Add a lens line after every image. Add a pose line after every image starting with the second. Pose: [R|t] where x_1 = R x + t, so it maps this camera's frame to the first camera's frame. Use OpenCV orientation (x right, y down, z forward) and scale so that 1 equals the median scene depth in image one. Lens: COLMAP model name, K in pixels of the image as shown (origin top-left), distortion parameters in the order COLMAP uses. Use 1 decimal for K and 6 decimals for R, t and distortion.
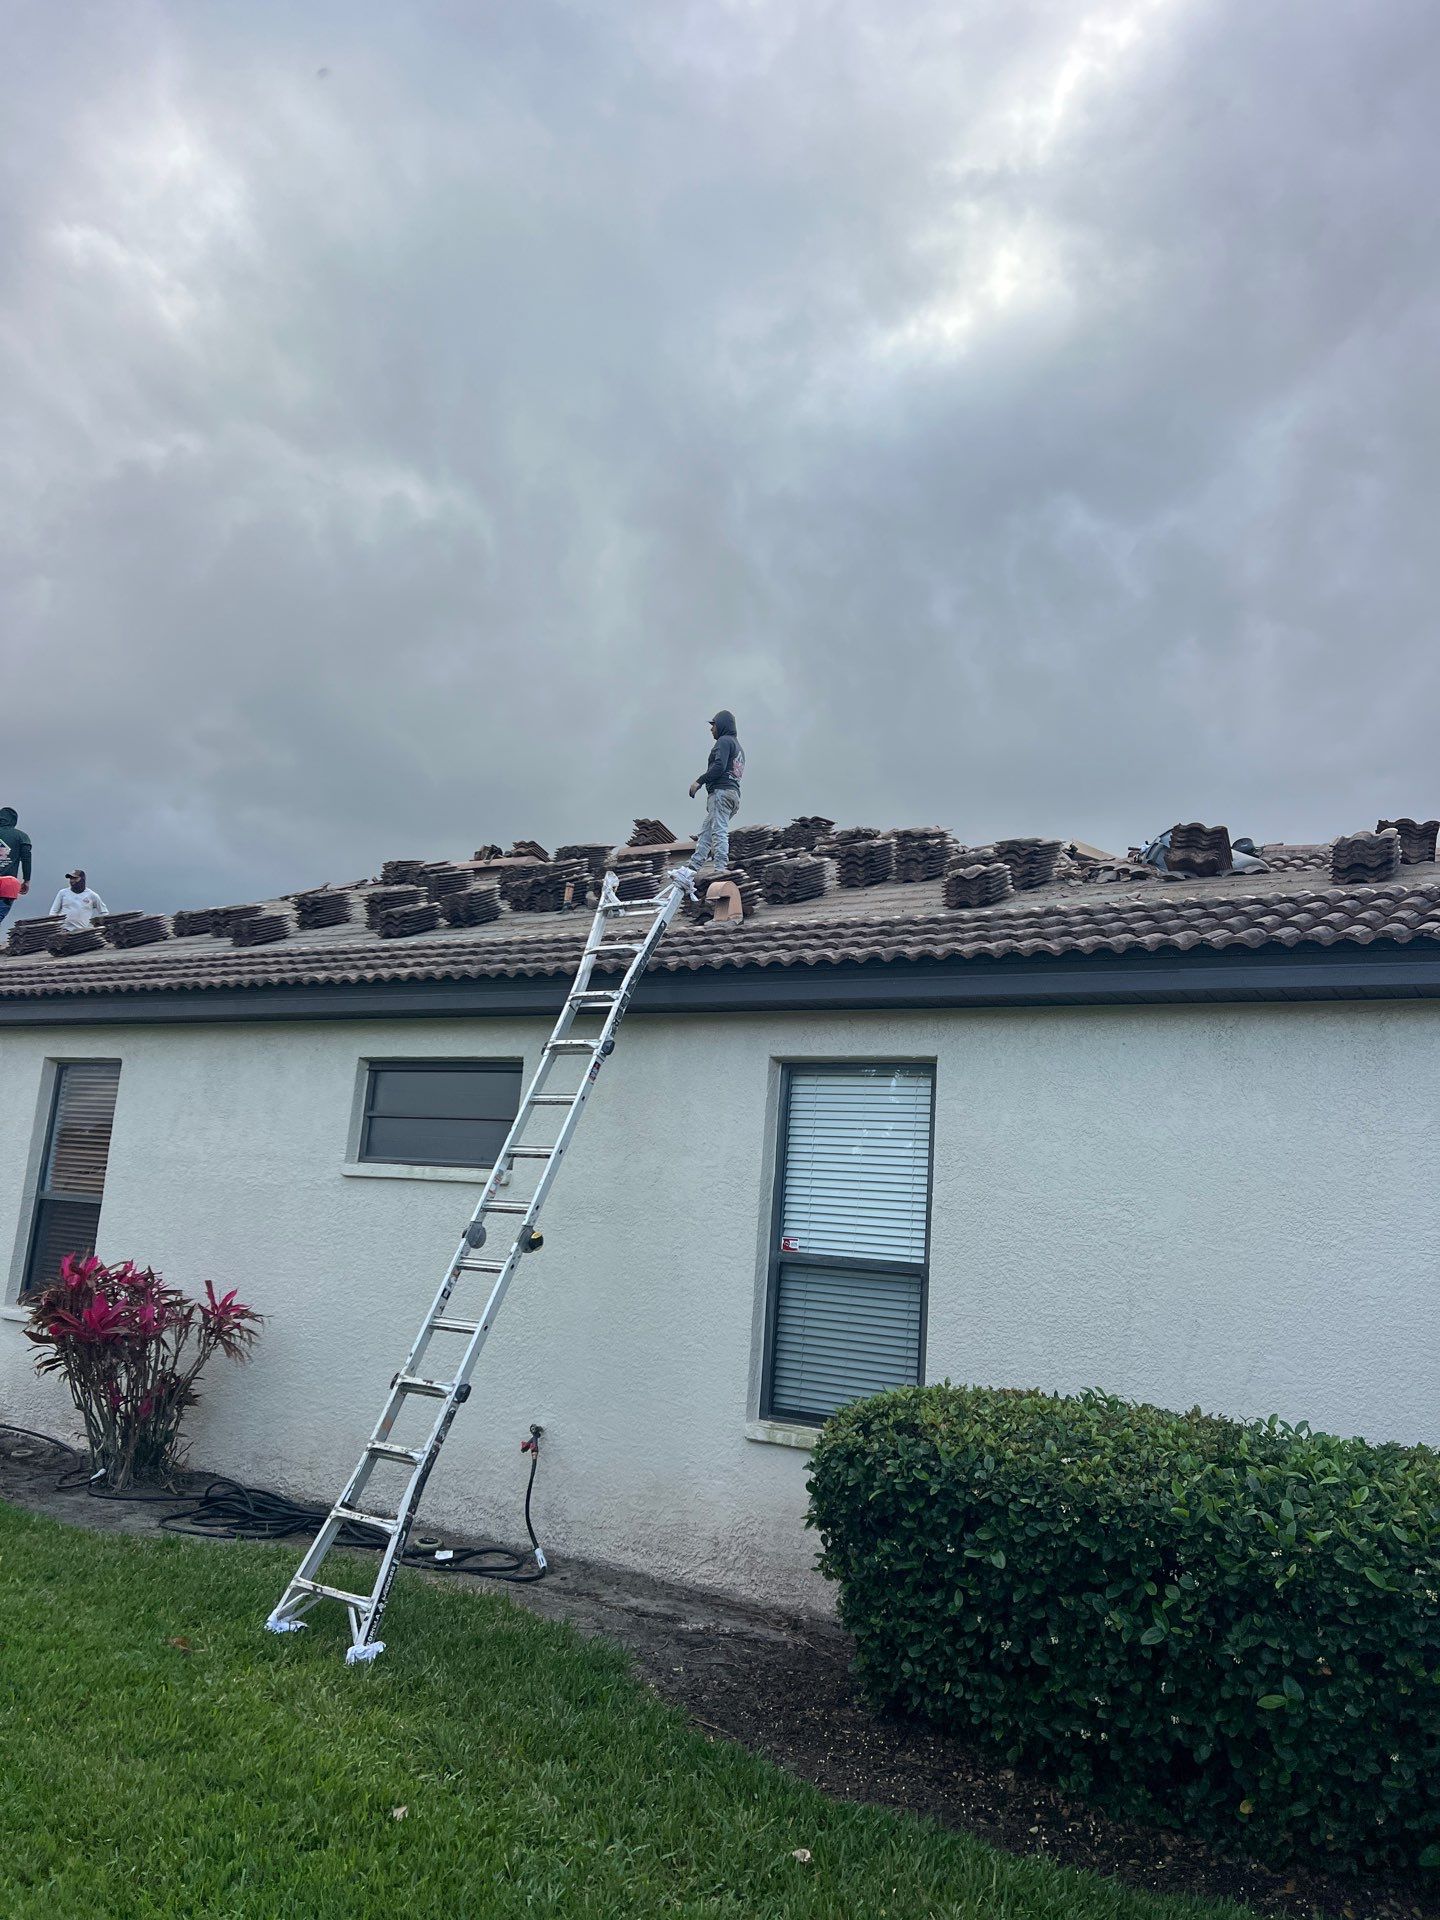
lens RADIAL K [[1417.3, 0, 720.0], [0, 1417.3, 960.0], [0, 0, 1]] dist [0.045723, -0.071010]
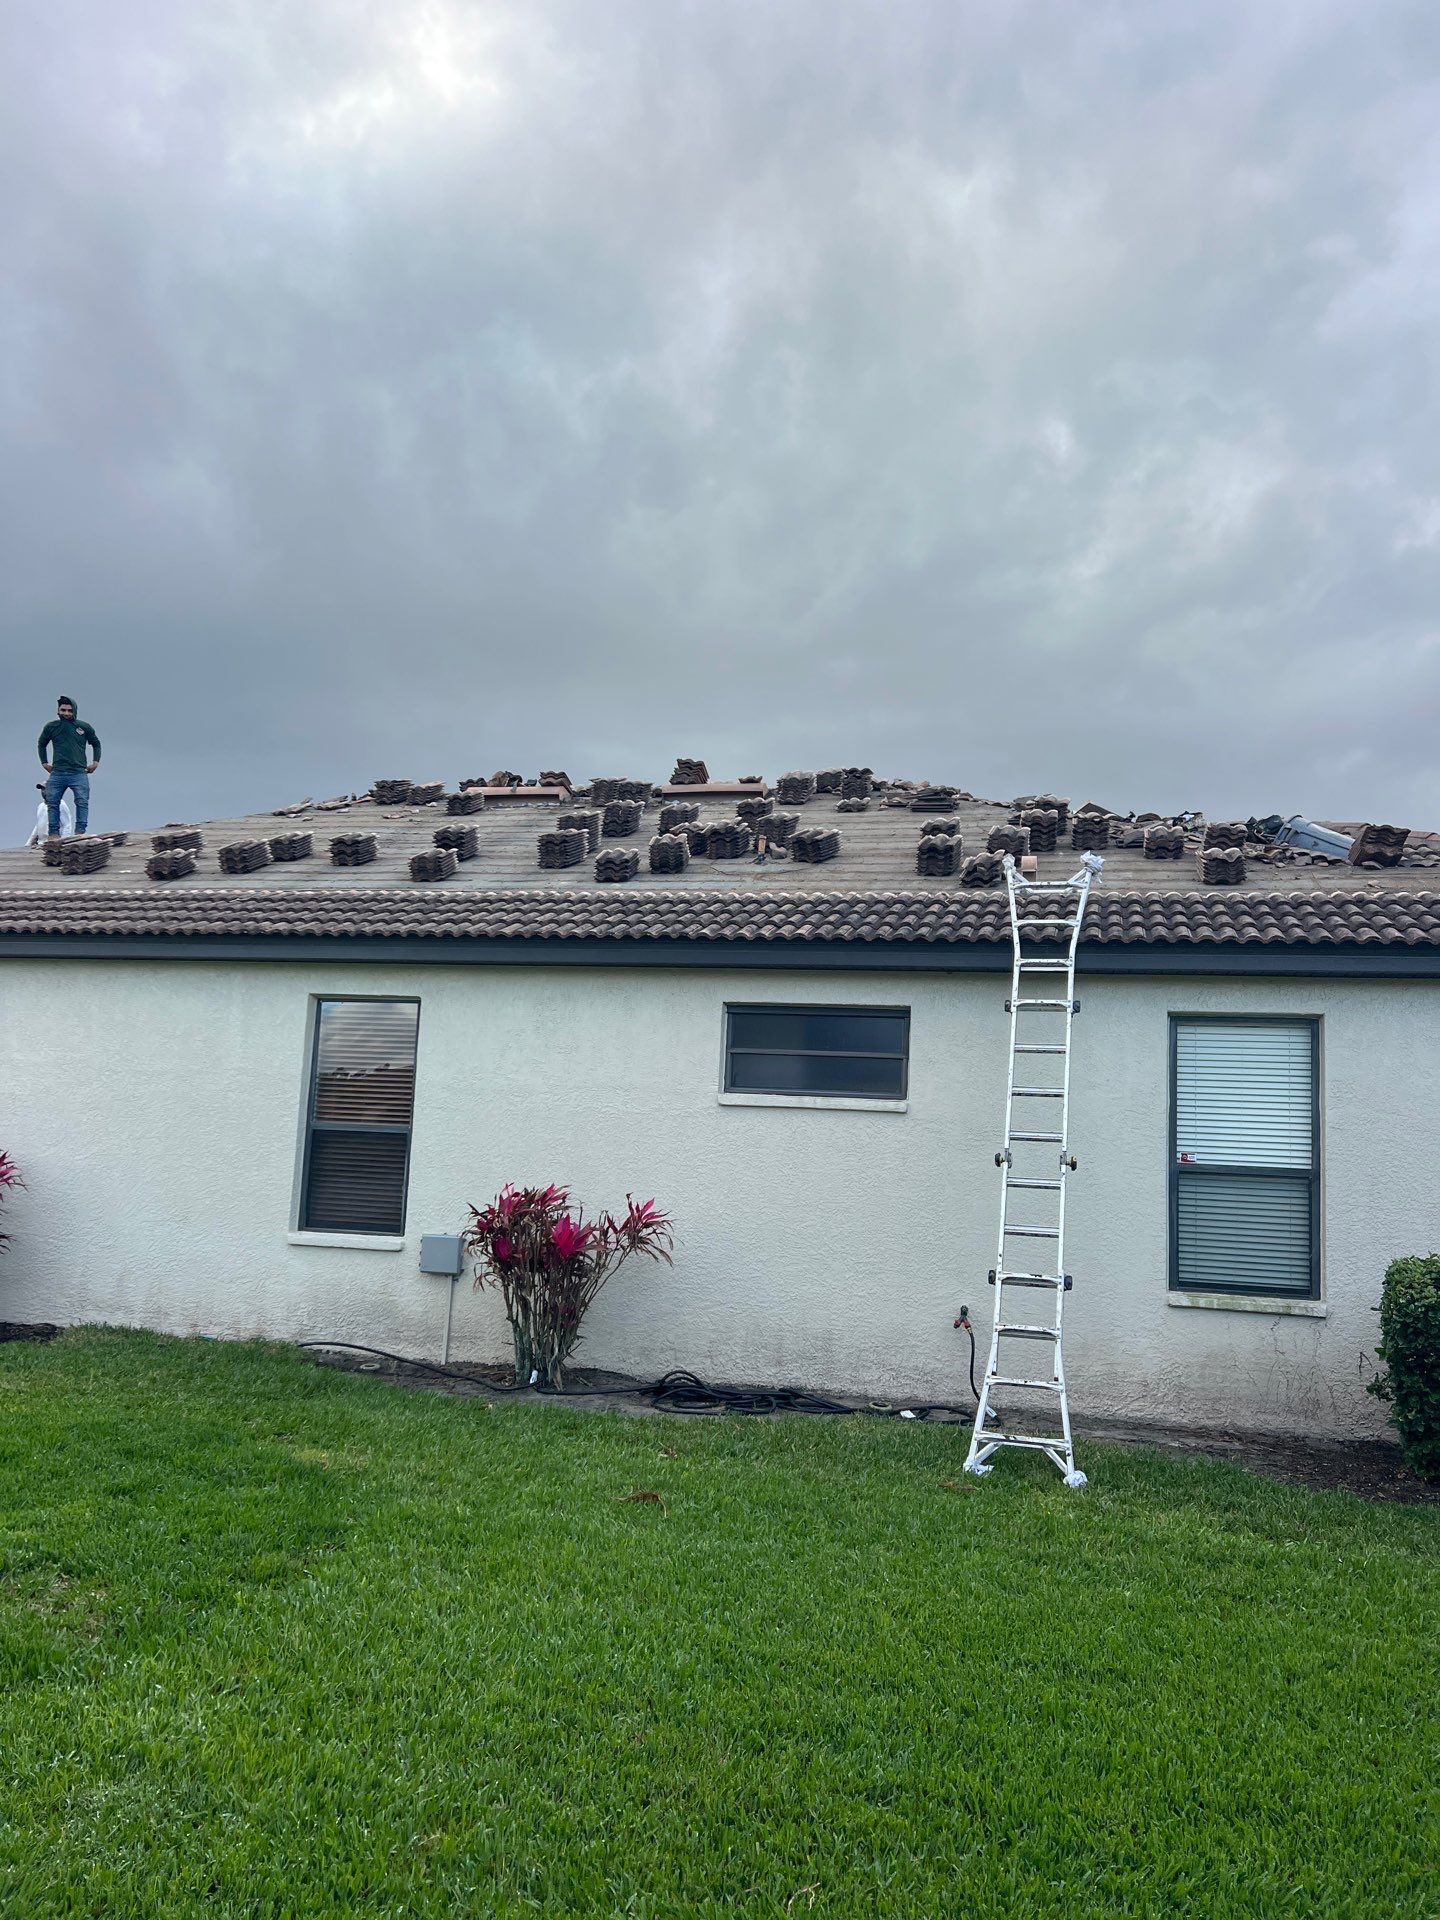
lens RADIAL K [[1389.1, 0, 720.0], [0, 1389.1, 960.0], [0, 0, 1]] dist [-0.003526, -0.024940]
pose [[0.962567, 0.005636, 0.270985, -0.677810], [-0.027107, 0.996773, 0.075556, -0.059167], [-0.269684, -0.080074, 0.959614, -0.075143]]
